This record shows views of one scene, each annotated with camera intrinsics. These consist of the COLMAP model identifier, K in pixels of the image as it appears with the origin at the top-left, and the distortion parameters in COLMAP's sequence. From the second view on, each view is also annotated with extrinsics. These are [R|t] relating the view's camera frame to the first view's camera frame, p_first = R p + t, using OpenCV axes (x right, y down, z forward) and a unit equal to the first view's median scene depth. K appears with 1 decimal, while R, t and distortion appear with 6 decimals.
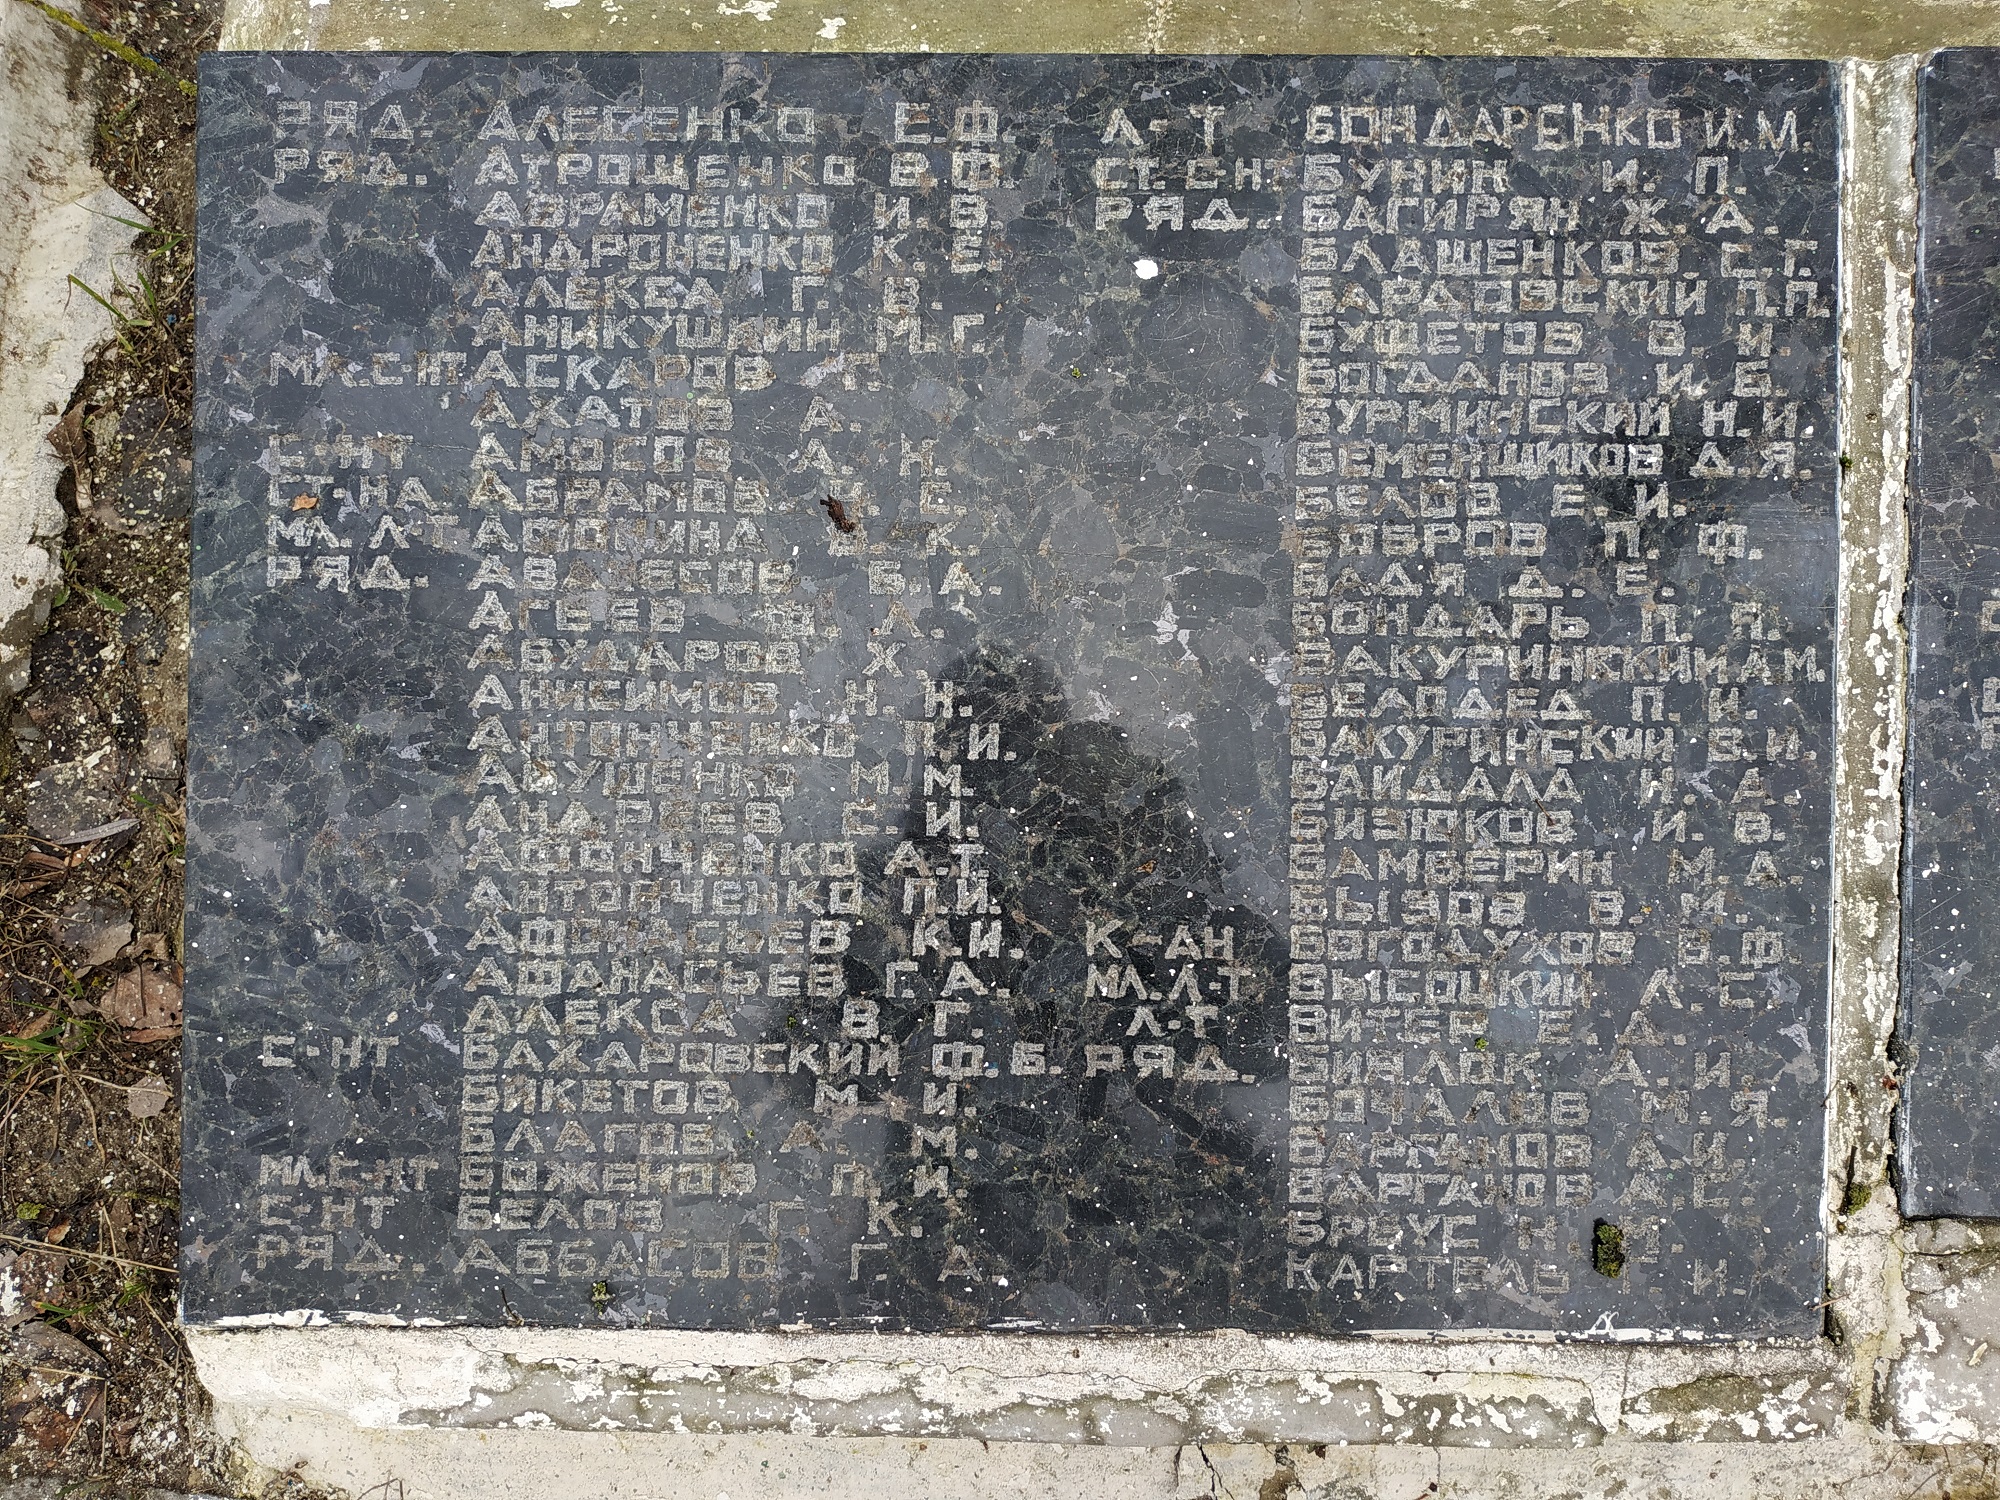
lens RADIAL K [[1434.5, 0, 995.0], [0, 1434.5, 754.8], [0, 0, 1]] dist [-0.018516, 0.004646]
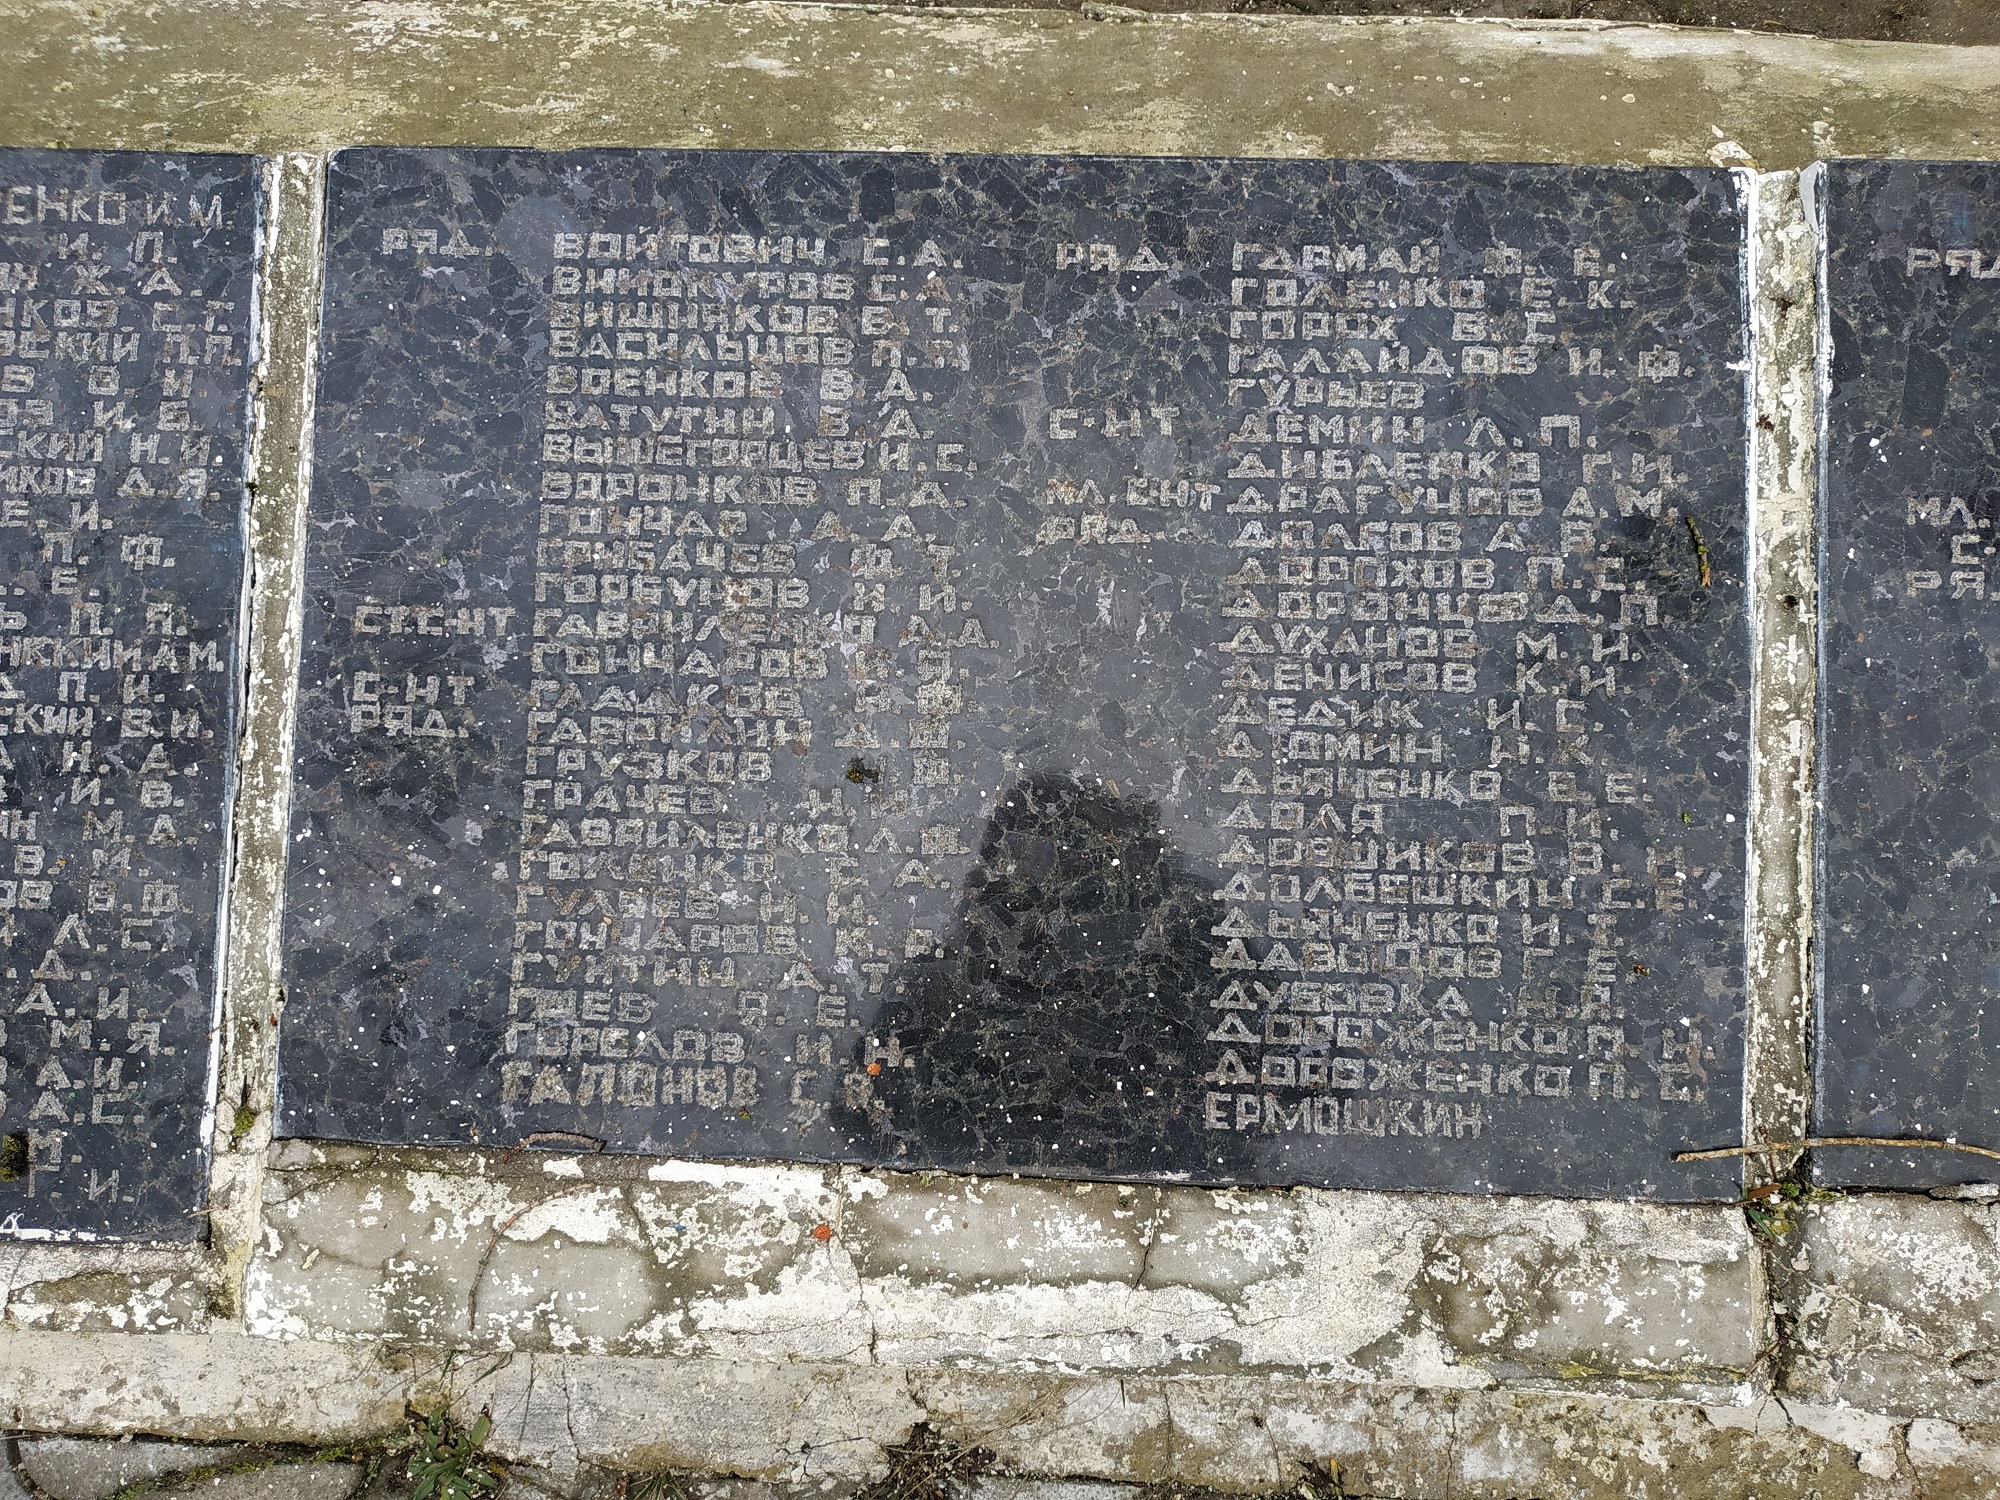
lens RADIAL K [[1434.5, 0, 1109.5], [0, 1434.5, 743.6], [0, 0, 1]] dist [-0.018516, 0.004646]
pose [[0.999617, 0.026130, 0.009080, 1.302377], [-0.025558, 0.997976, -0.058236, 0.057480], [-0.010584, 0.057982, 0.998262, -0.173810]]
